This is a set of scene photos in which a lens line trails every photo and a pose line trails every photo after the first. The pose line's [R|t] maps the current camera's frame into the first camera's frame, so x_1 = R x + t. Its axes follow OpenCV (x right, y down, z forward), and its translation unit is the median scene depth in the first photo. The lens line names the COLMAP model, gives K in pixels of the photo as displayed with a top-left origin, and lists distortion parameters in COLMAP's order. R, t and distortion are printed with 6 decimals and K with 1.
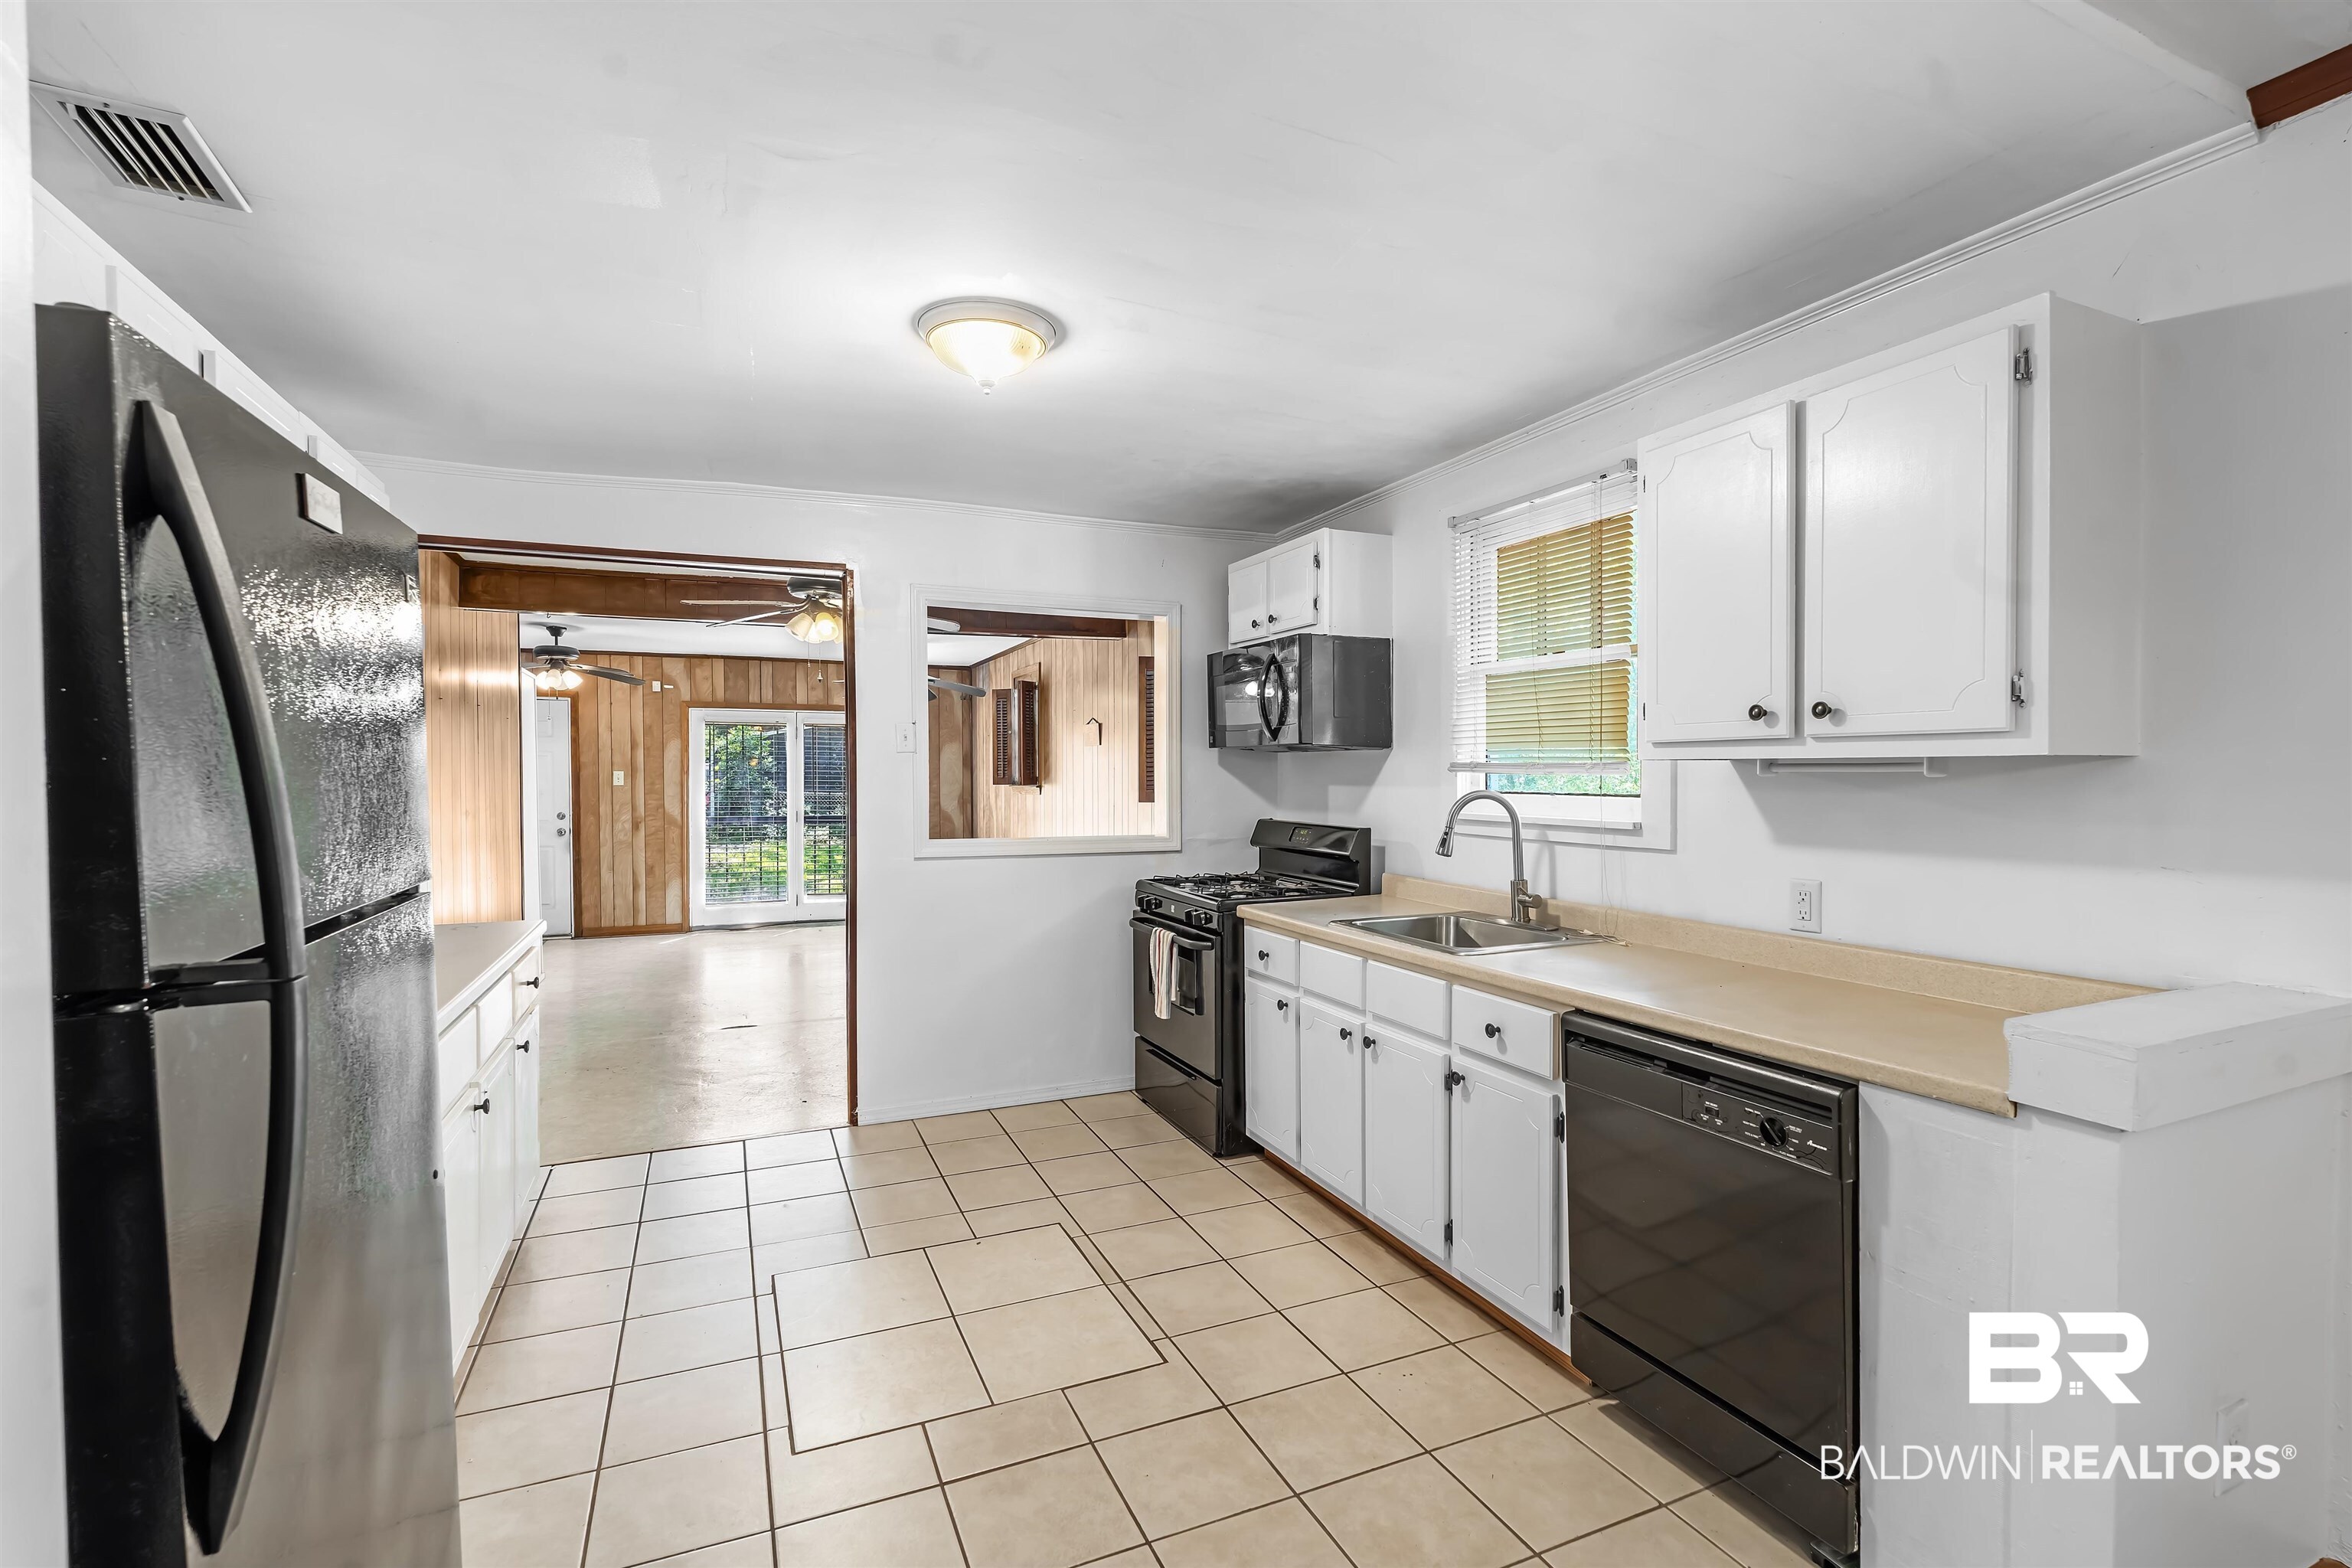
lens RADIAL K [[1052.7, 0, 1188.5], [0, 1052.7, 795.6], [0, 0, 1]] dist [-0.007860, 0.005048]
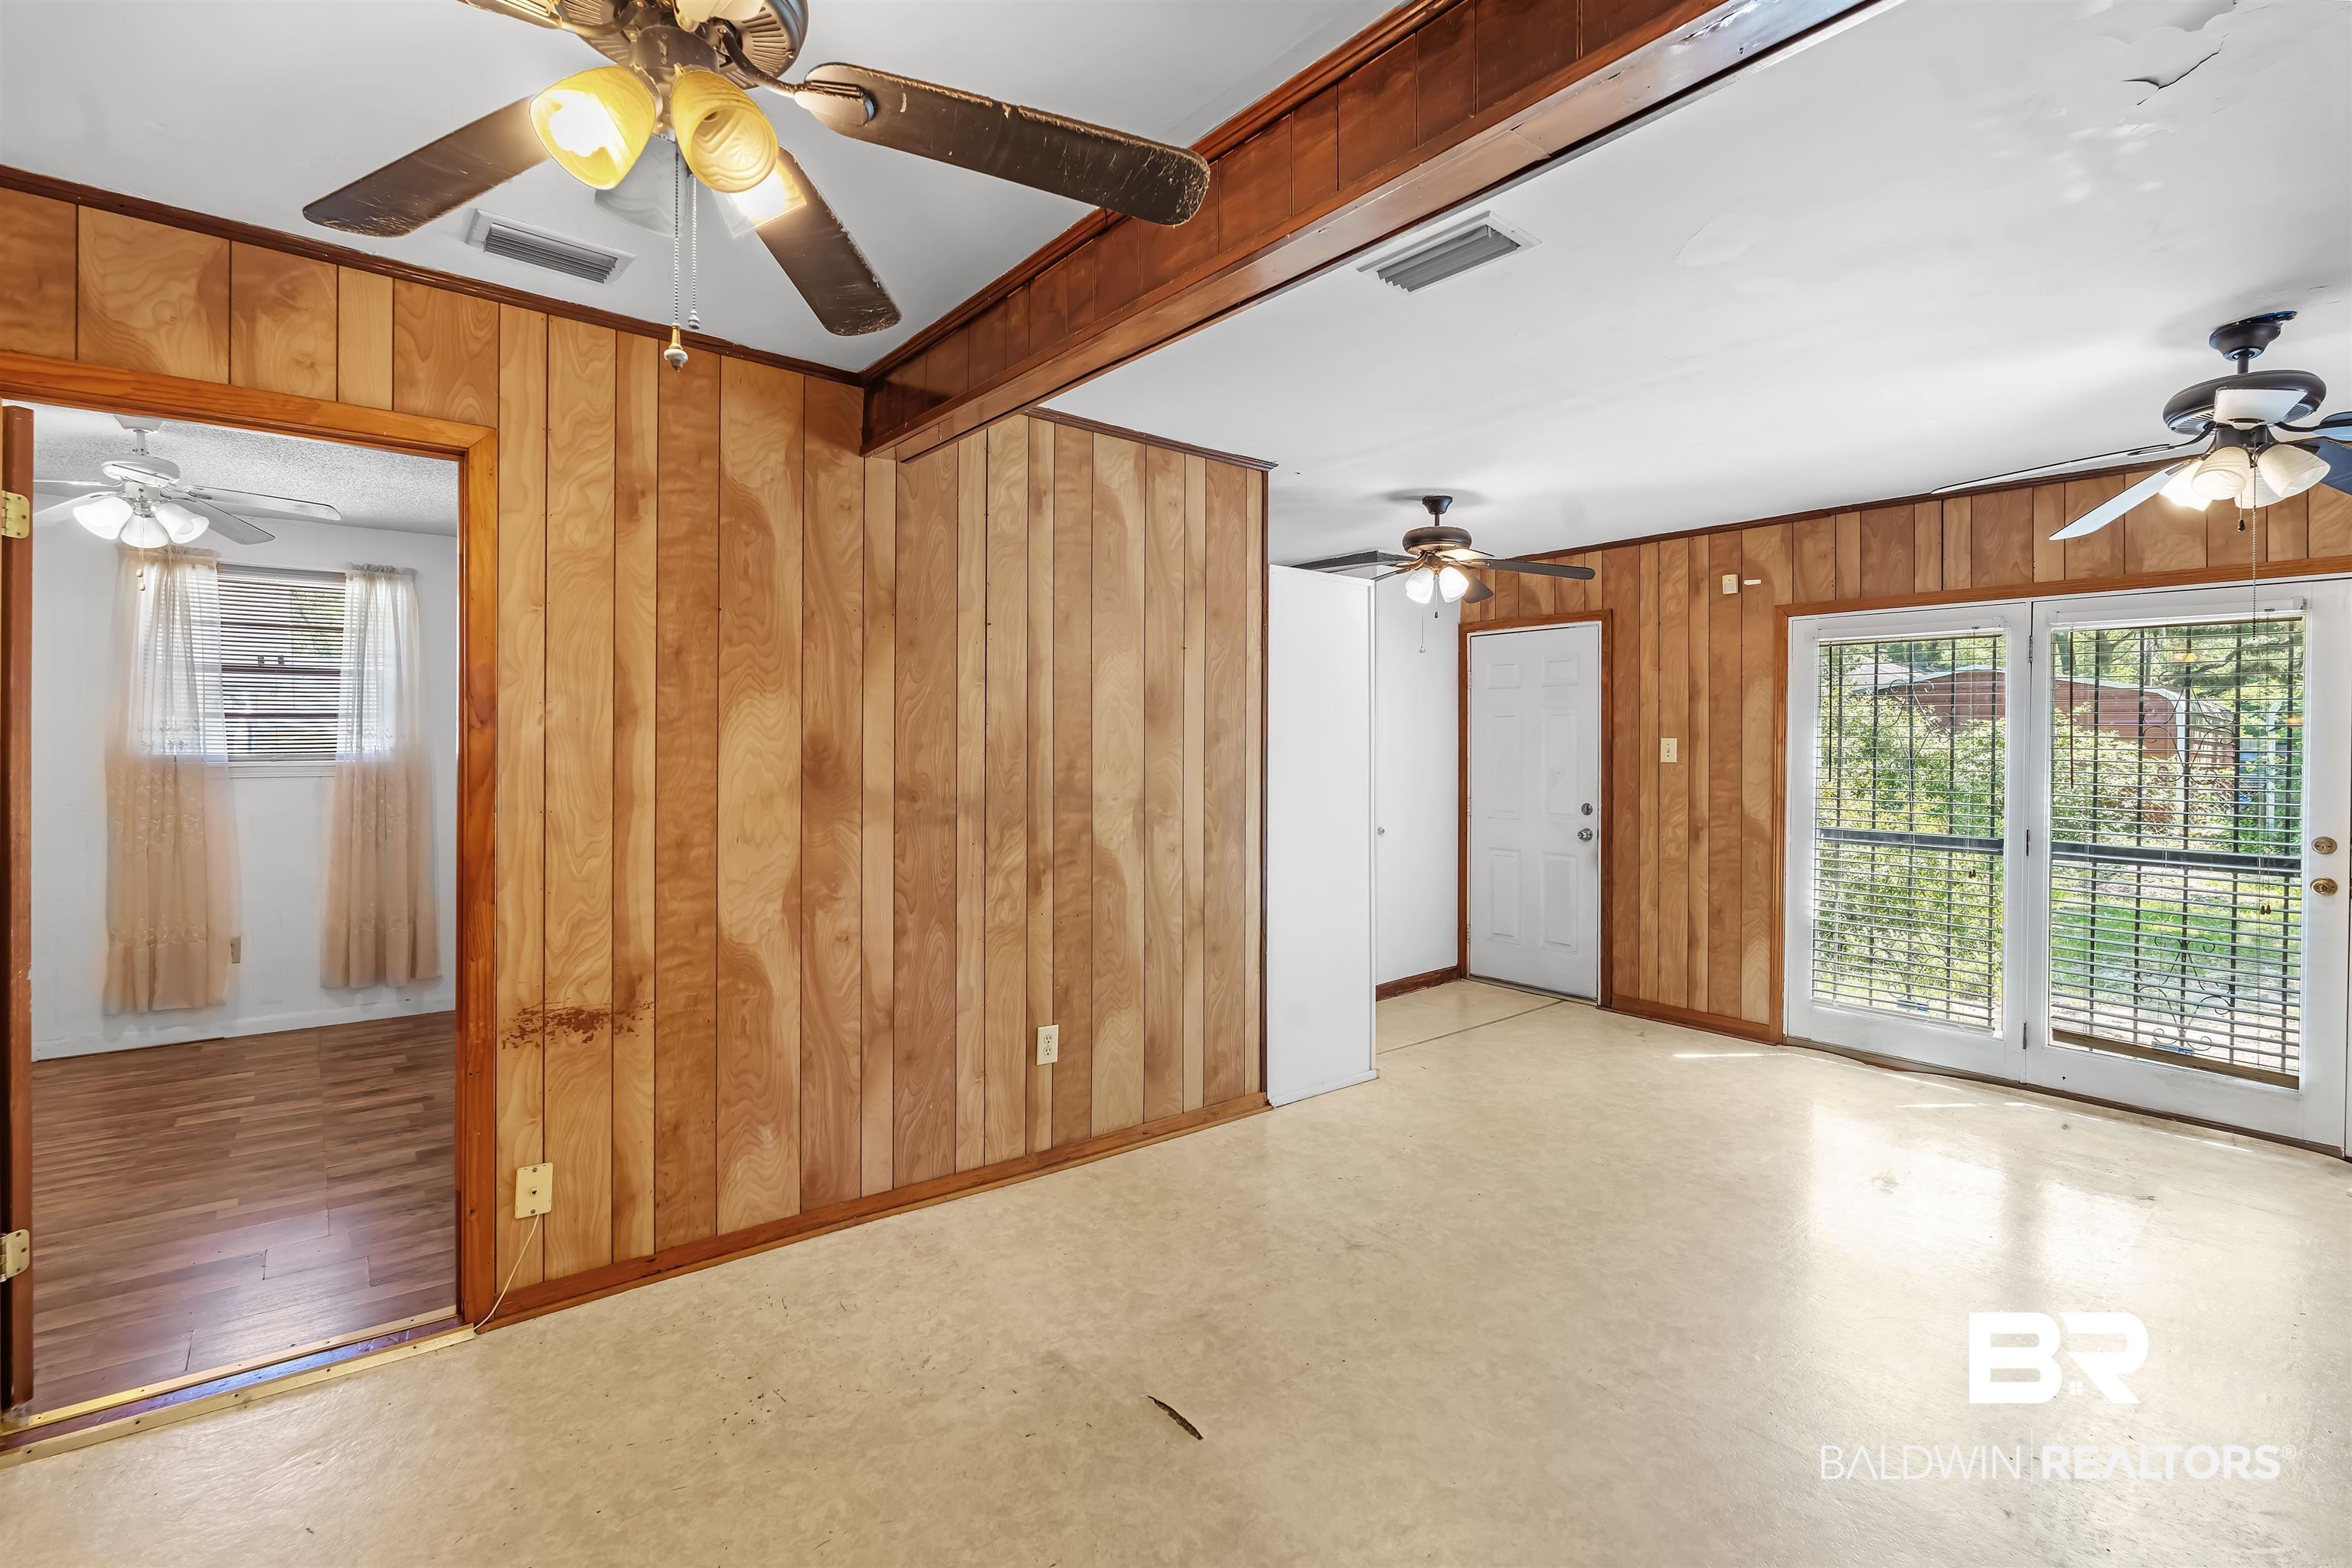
lens RADIAL K [[1052.7, 0, 1172.8], [0, 1052.7, 756.0], [0, 0, 1]] dist [-0.007860, 0.005048]
pose [[0.265646, 0.013466, -0.963976, -0.053309], [-0.023105, 0.999704, 0.007599, -0.011689], [0.963794, 0.020254, 0.265879, 0.585372]]
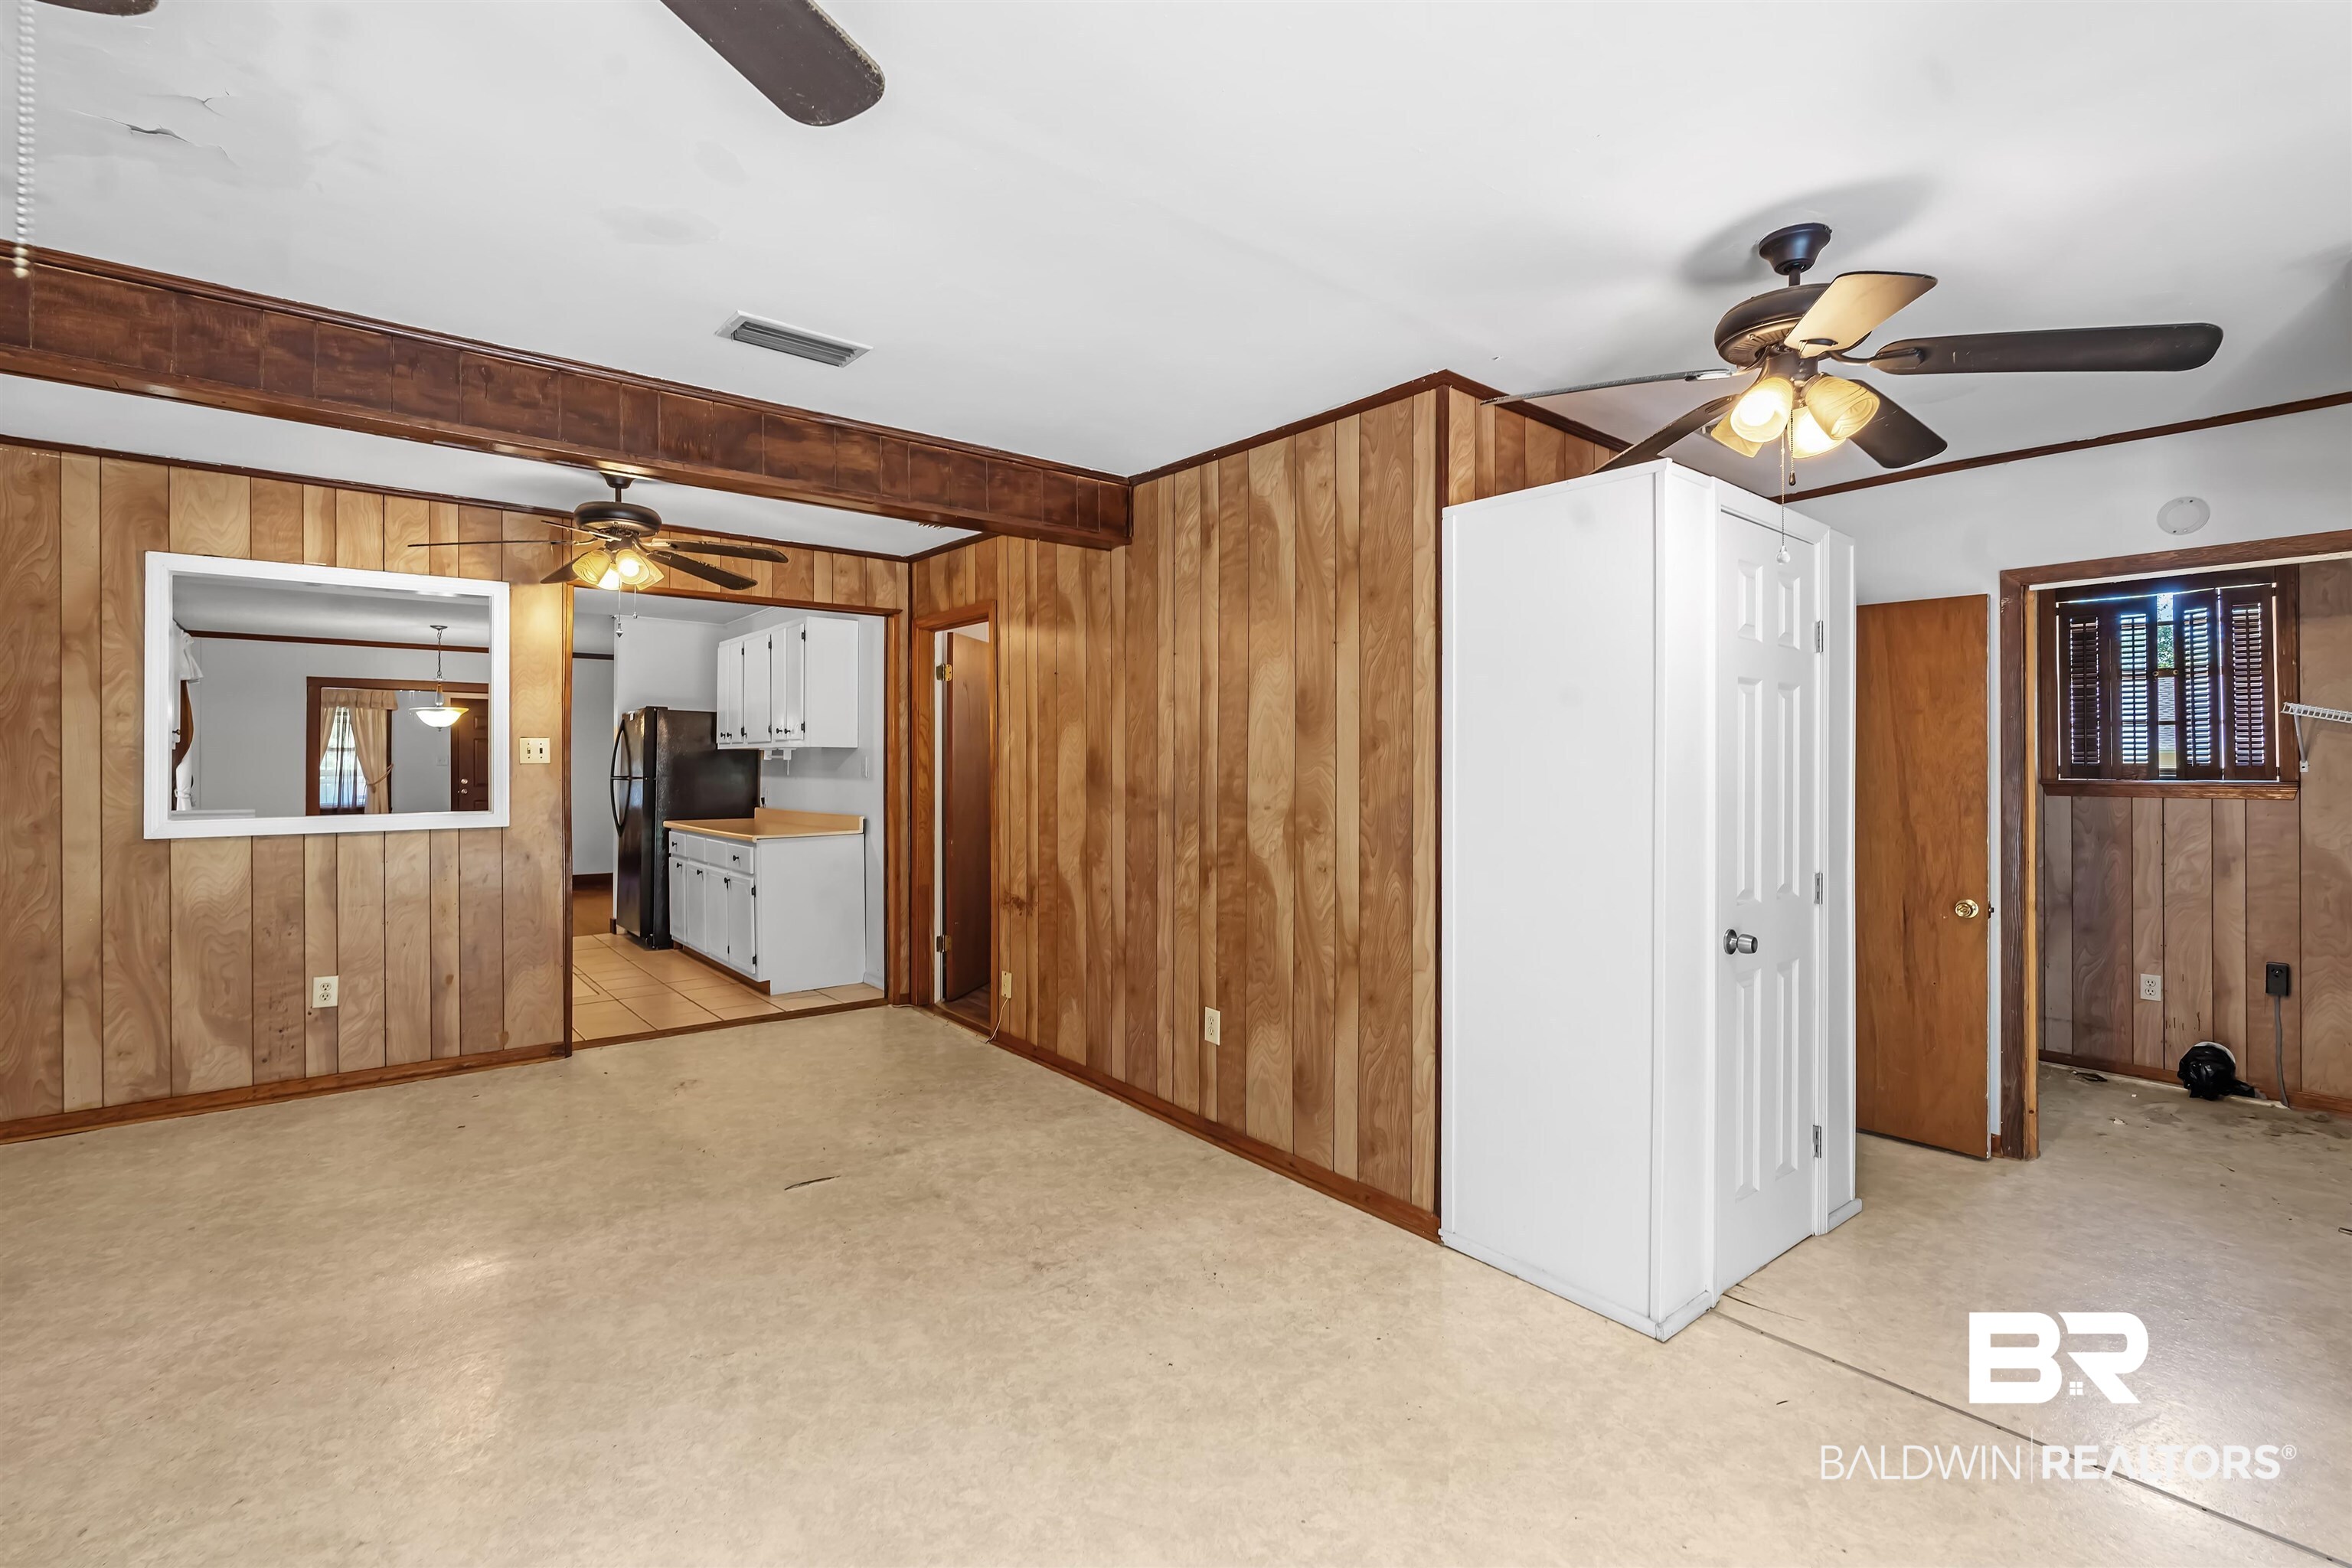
lens RADIAL K [[1052.7, 0, 1185.2], [0, 1052.7, 760.4], [0, 0, 1]] dist [-0.007860, 0.005048]
pose [[-0.963386, 0.003225, -0.268100, -0.304855], [-0.002169, 0.999801, 0.019820, -0.017303], [0.268111, 0.019676, -0.963187, 1.037008]]
